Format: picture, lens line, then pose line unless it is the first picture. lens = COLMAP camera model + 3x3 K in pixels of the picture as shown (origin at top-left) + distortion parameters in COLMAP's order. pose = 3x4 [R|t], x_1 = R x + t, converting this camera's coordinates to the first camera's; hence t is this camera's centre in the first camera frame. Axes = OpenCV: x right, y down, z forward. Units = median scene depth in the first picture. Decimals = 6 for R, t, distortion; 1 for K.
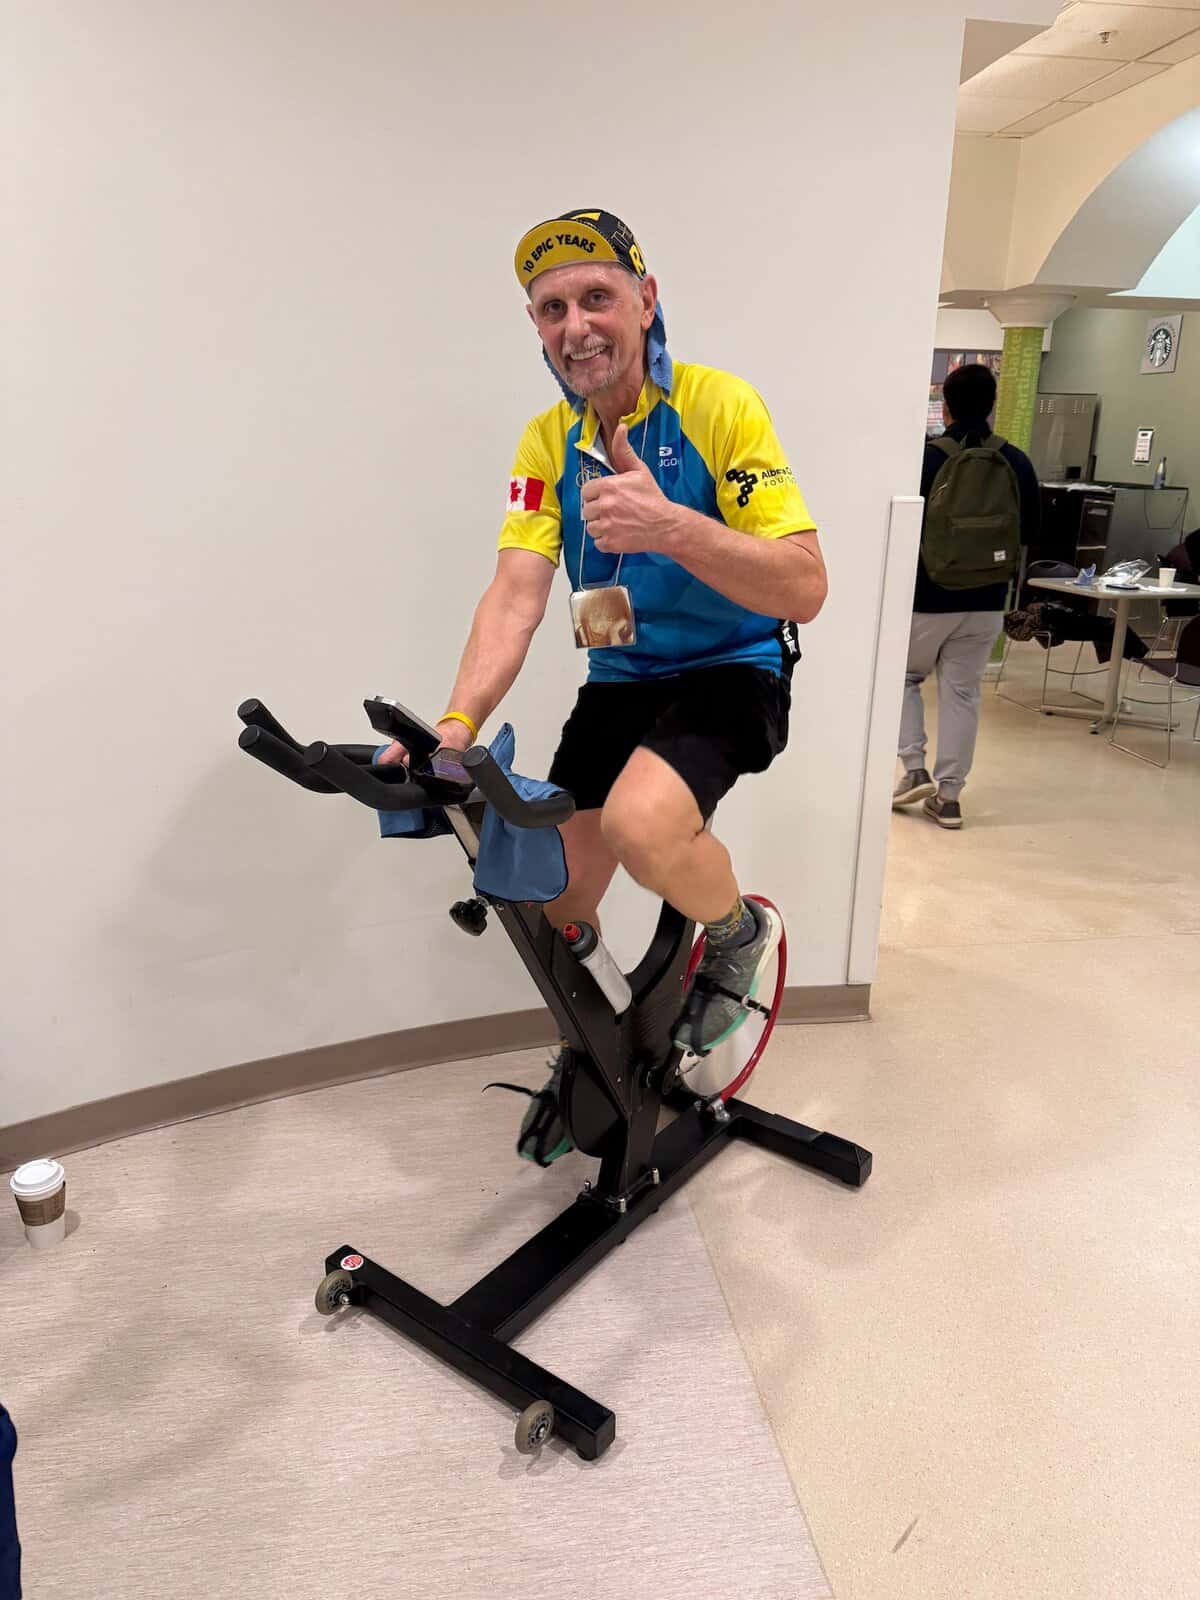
lens RADIAL K [[1120.5, 0, 587.7], [0, 1120.5, 788.7], [0, 0, 1]] dist [-0.002163, -0.009752]
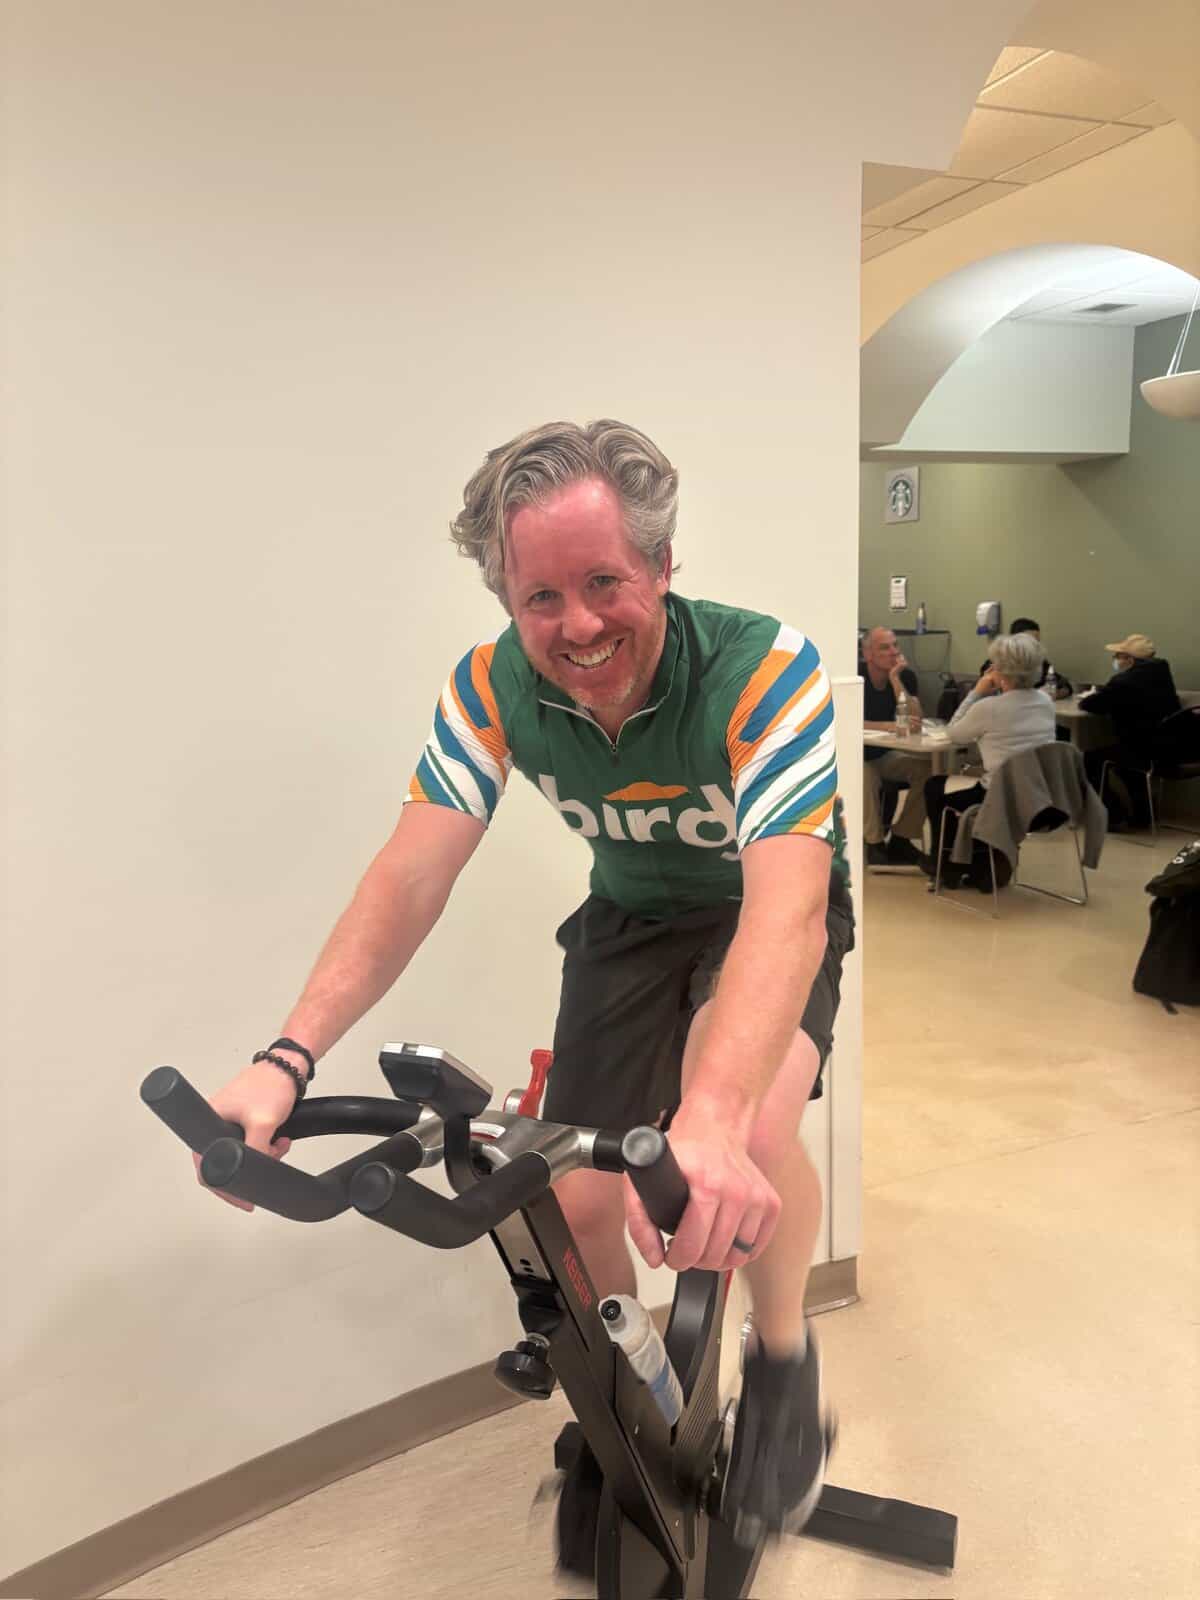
lens RADIAL K [[1197.7, 0, 598.0], [0, 1197.7, 802.5], [0, 0, 1]] dist [0.036202, -0.053233]
pose [[0.968749, -0.076082, 0.236087, -0.136519], [0.106466, 0.987202, -0.118730, -0.082253], [-0.224032, 0.140155, 0.964451, 0.181011]]
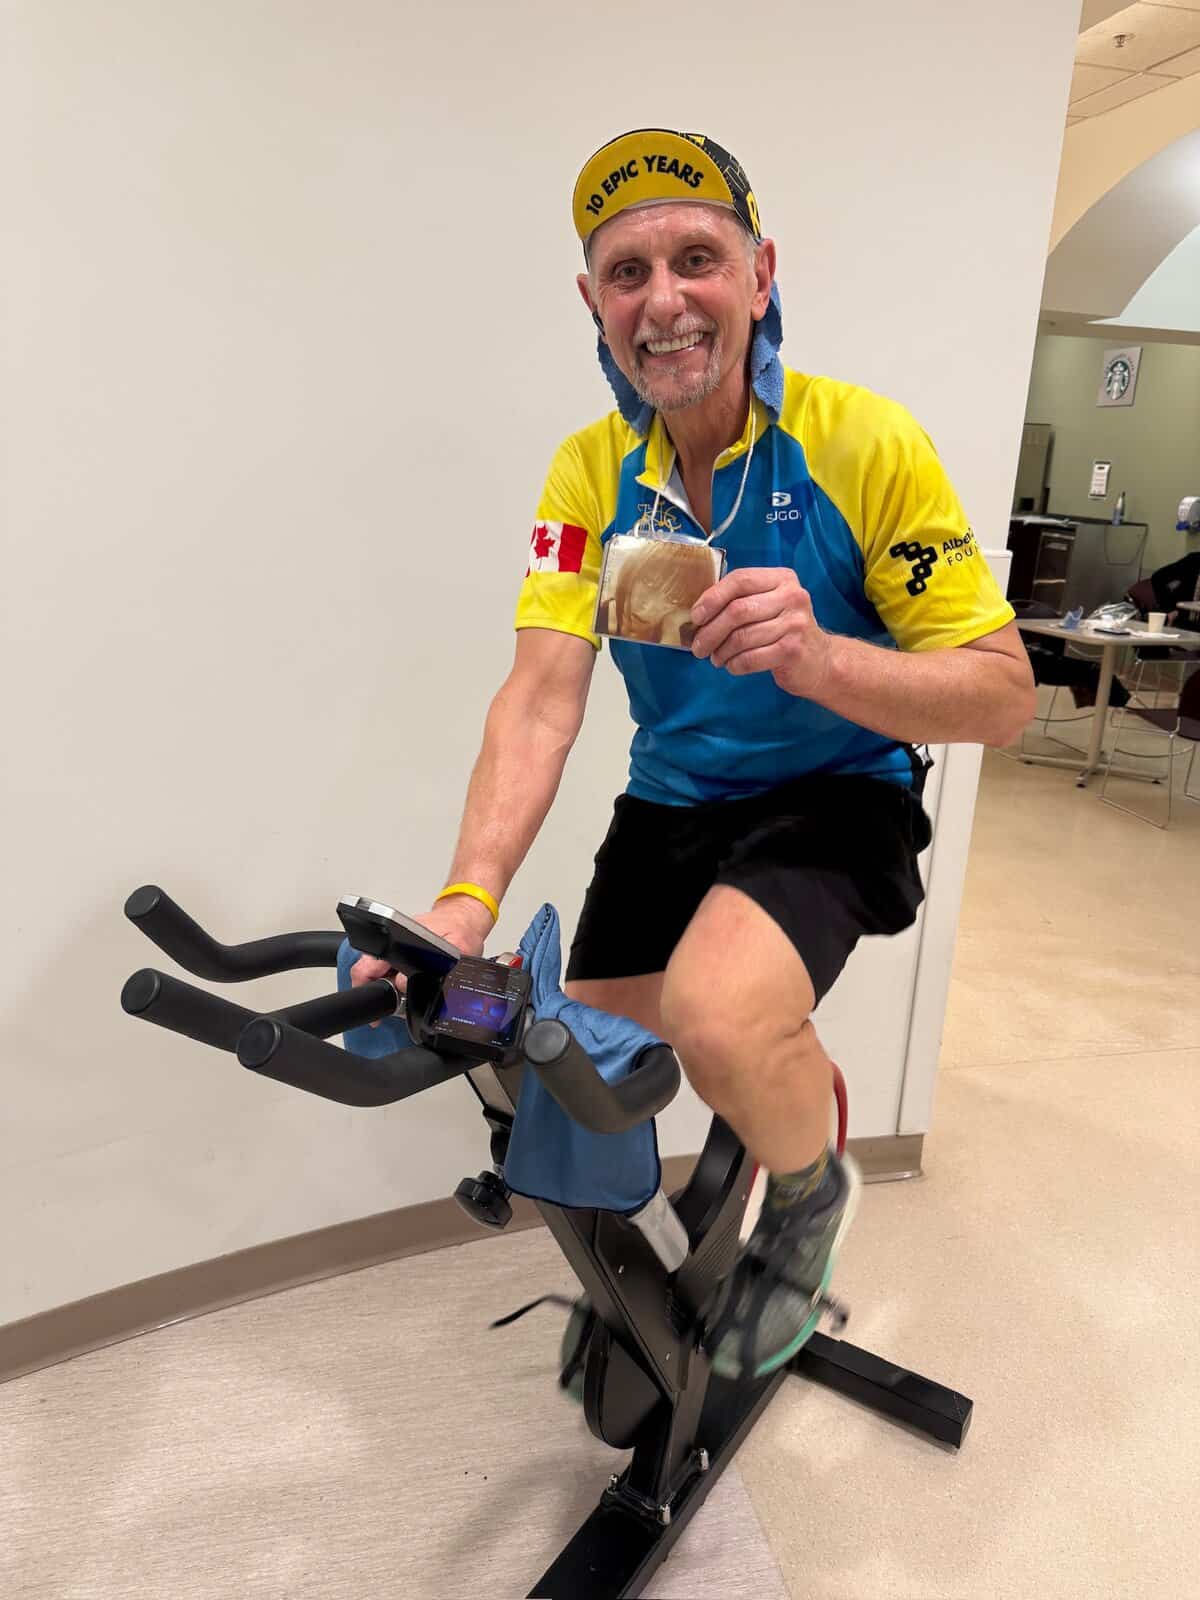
lens RADIAL K [[1120.5, 0, 607.6], [0, 1120.5, 801.6], [0, 0, 1]] dist [-0.002163, -0.009752]
pose [[0.996080, 0.009305, 0.087962, -0.066674], [-0.009402, 0.999956, 0.000681, -0.083596], [-0.087952, -0.001505, 0.996124, 0.241345]]
